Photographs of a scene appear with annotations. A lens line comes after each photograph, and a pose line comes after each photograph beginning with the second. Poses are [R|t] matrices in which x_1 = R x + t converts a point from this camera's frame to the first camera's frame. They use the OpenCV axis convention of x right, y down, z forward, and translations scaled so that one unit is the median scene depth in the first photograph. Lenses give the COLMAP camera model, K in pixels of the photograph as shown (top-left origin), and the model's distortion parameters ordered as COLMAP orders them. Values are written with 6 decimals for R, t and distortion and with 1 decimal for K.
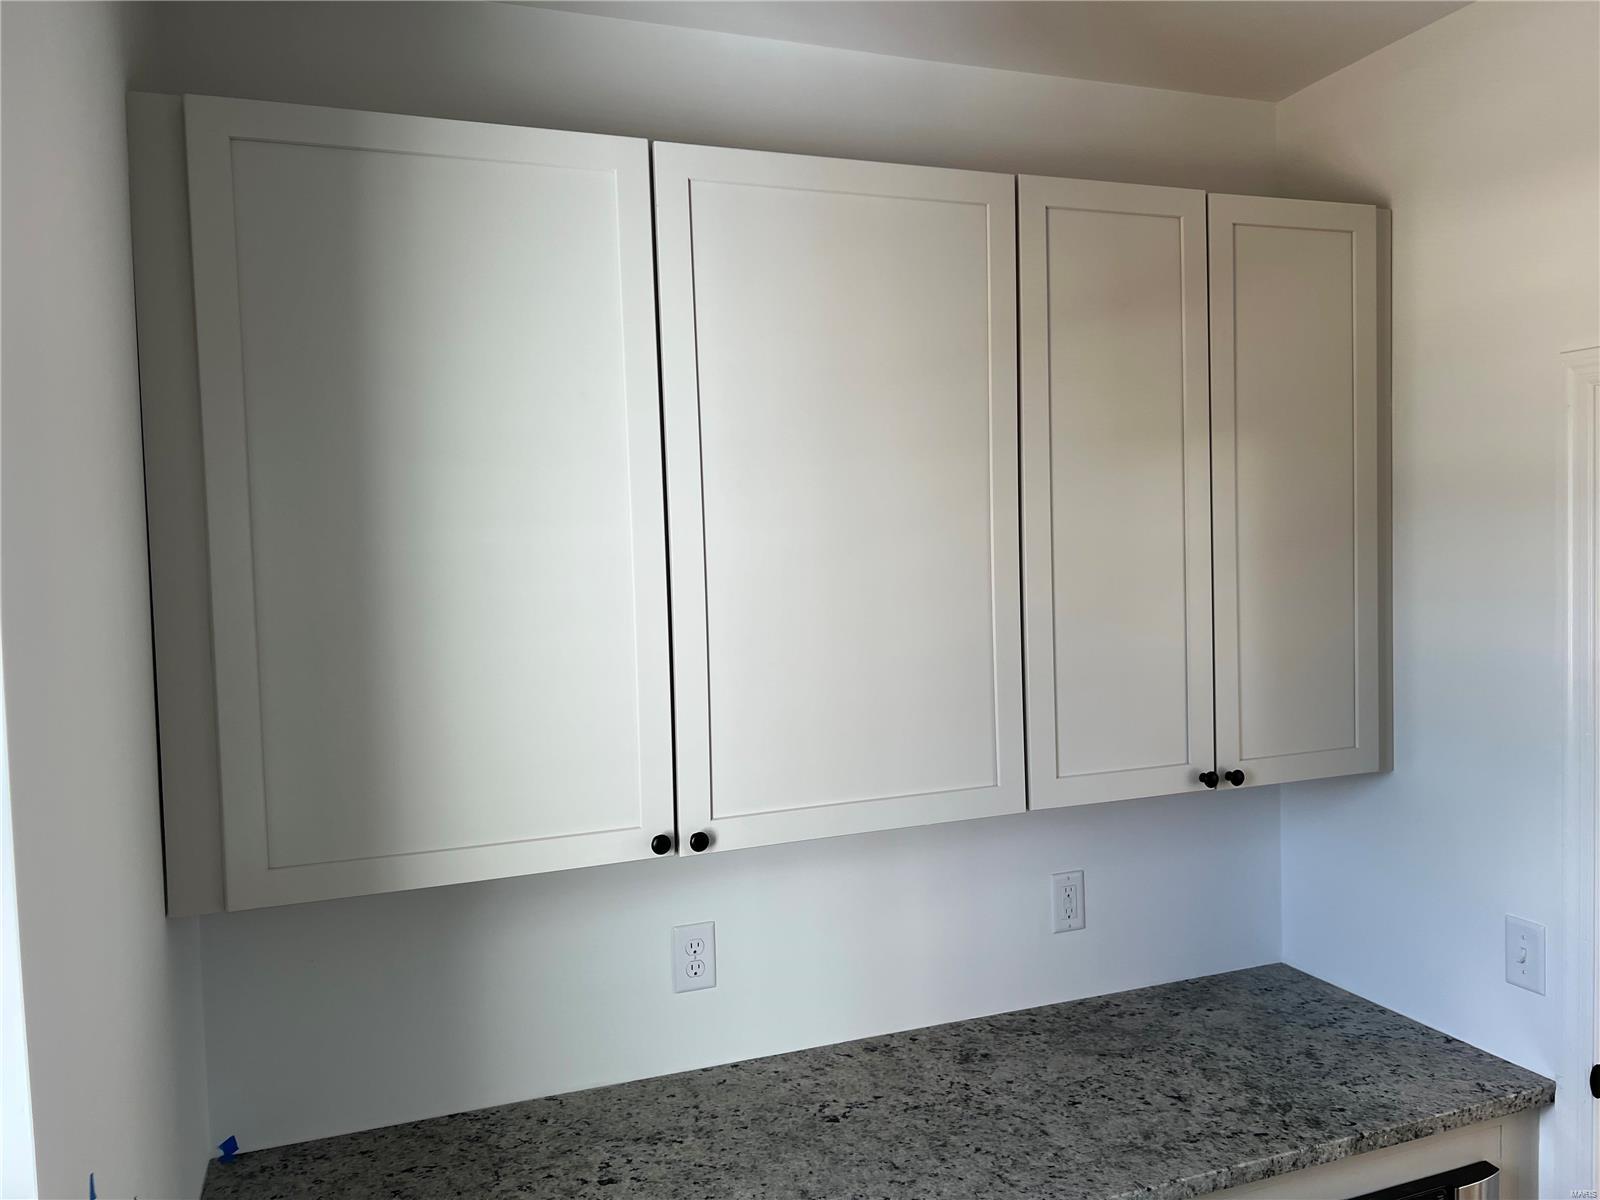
lens RADIAL K [[1198.7, 0, 808.9], [0, 1198.7, 599.0], [0, 0, 1]] dist [0.048406, -0.035444]
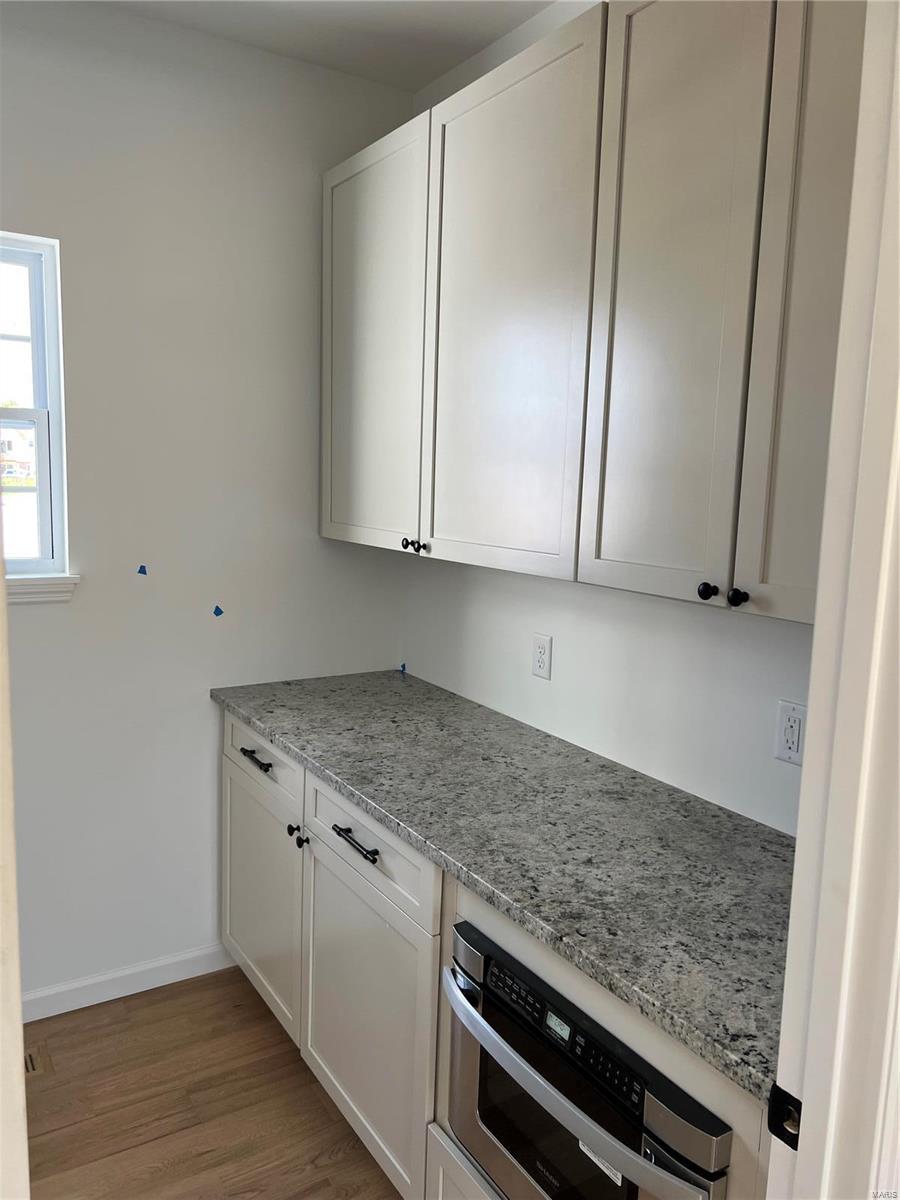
lens RADIAL K [[899.0, 0, 455.8], [0, 899.0, 597.1], [0, 0, 1]] dist [0.048406, -0.035444]
pose [[0.196479, 0.167085, -0.966167, 1.025077], [-0.077267, 0.984948, 0.154620, 0.066157], [0.977459, 0.044274, 0.206432, 0.713384]]
